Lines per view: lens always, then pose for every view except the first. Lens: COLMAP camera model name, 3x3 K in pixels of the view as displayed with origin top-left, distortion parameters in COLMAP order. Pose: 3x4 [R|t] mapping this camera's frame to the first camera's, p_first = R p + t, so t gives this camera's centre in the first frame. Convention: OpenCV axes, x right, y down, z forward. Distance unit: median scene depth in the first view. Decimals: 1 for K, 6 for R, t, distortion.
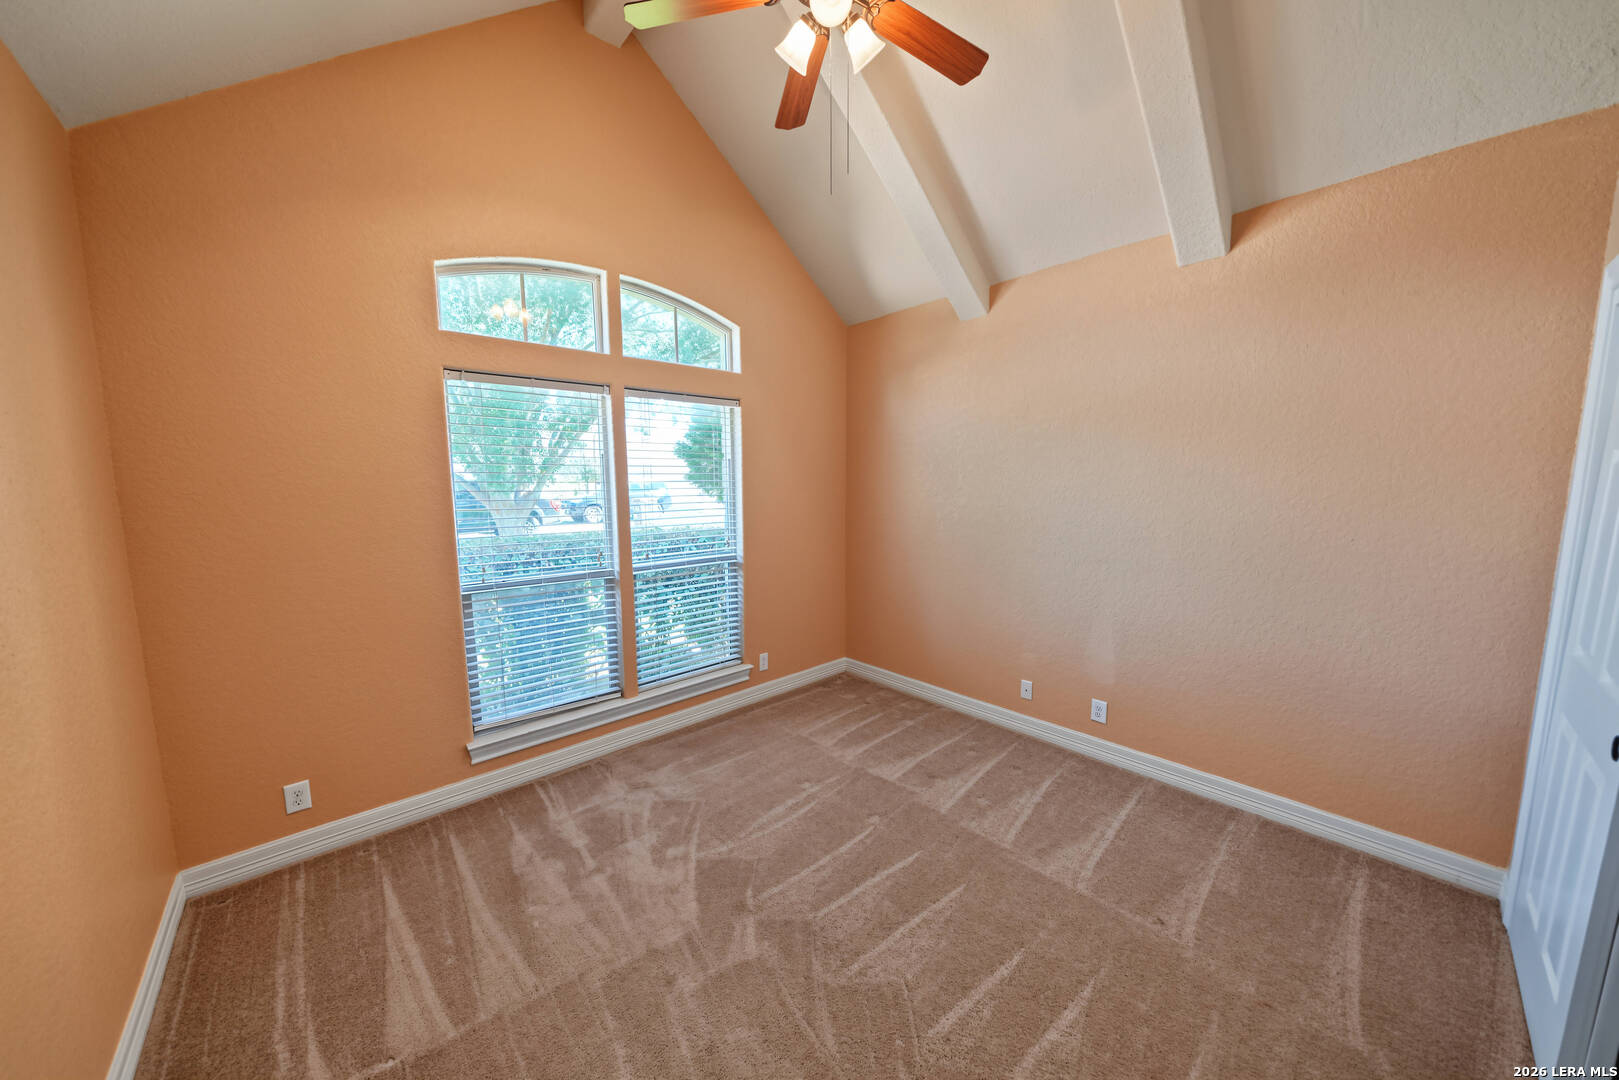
lens RADIAL K [[547.9, 0, 798.8], [0, 547.9, 545.9], [0, 0, 1]] dist [-0.005332, 0.000196]
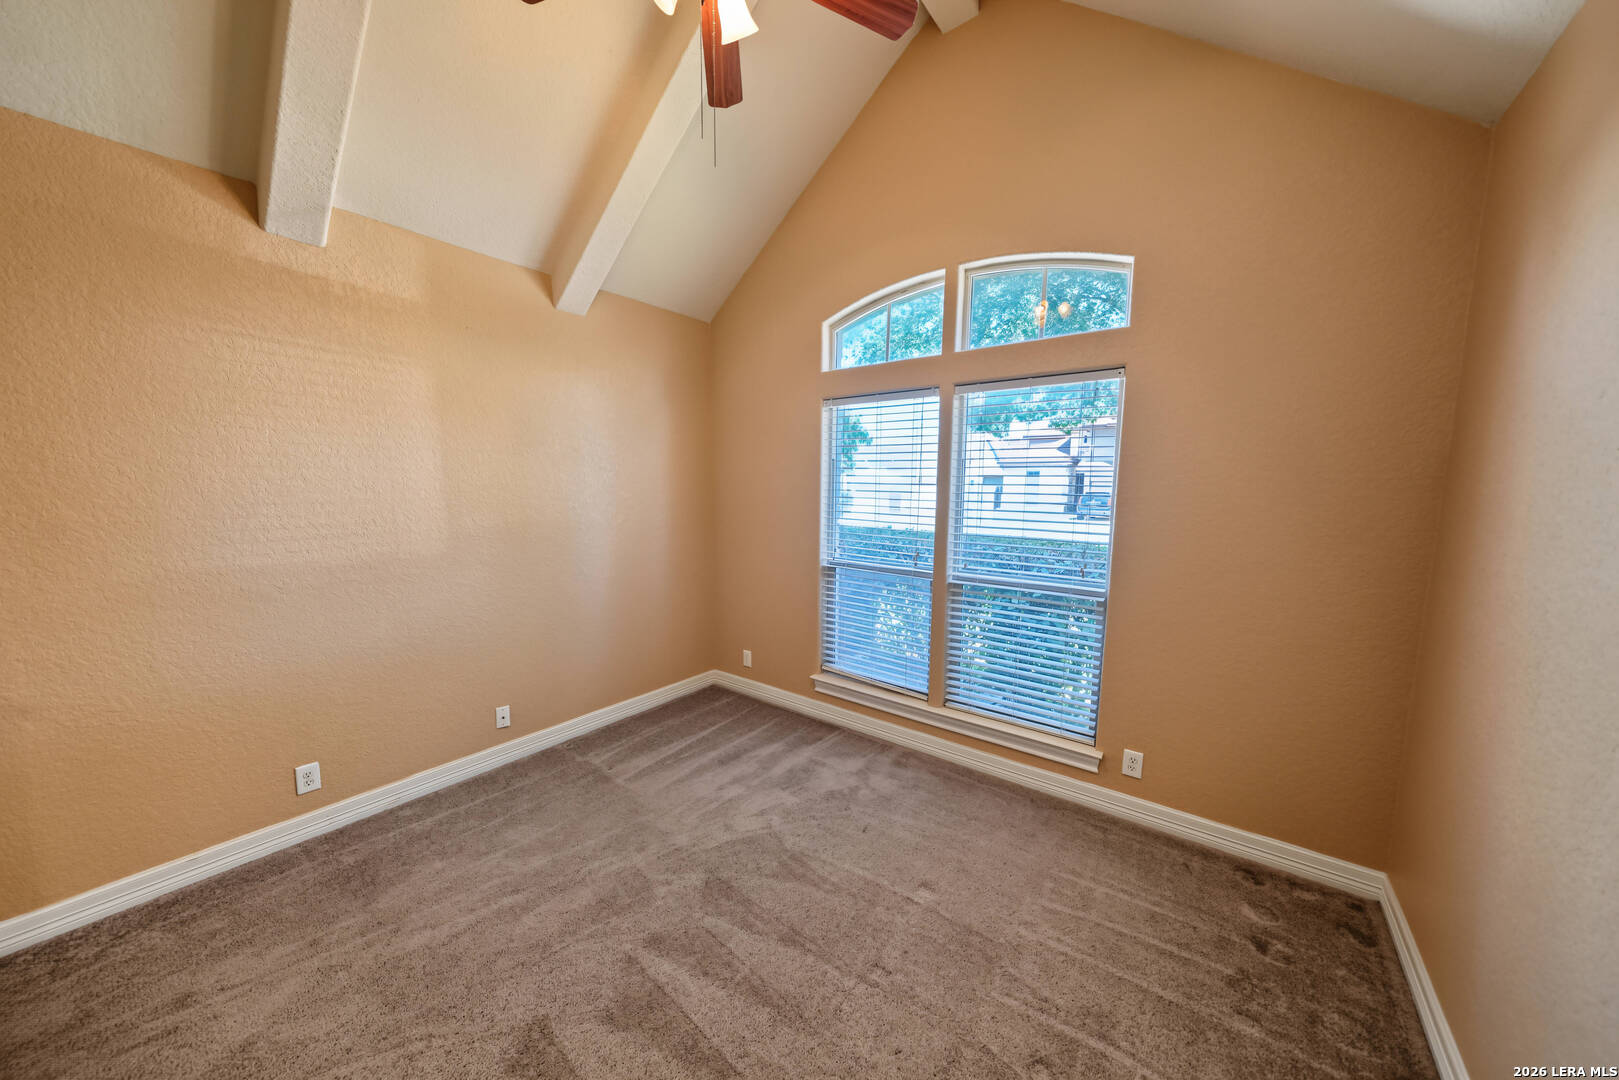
lens RADIAL K [[547.9, 0, 797.9], [0, 547.9, 548.9], [0, 0, 1]] dist [-0.005332, 0.000196]
pose [[0.169532, 0.131703, -0.976685, 0.602905], [-0.119696, 0.986445, 0.112243, -0.084552], [0.978229, 0.097877, 0.182999, 0.594204]]
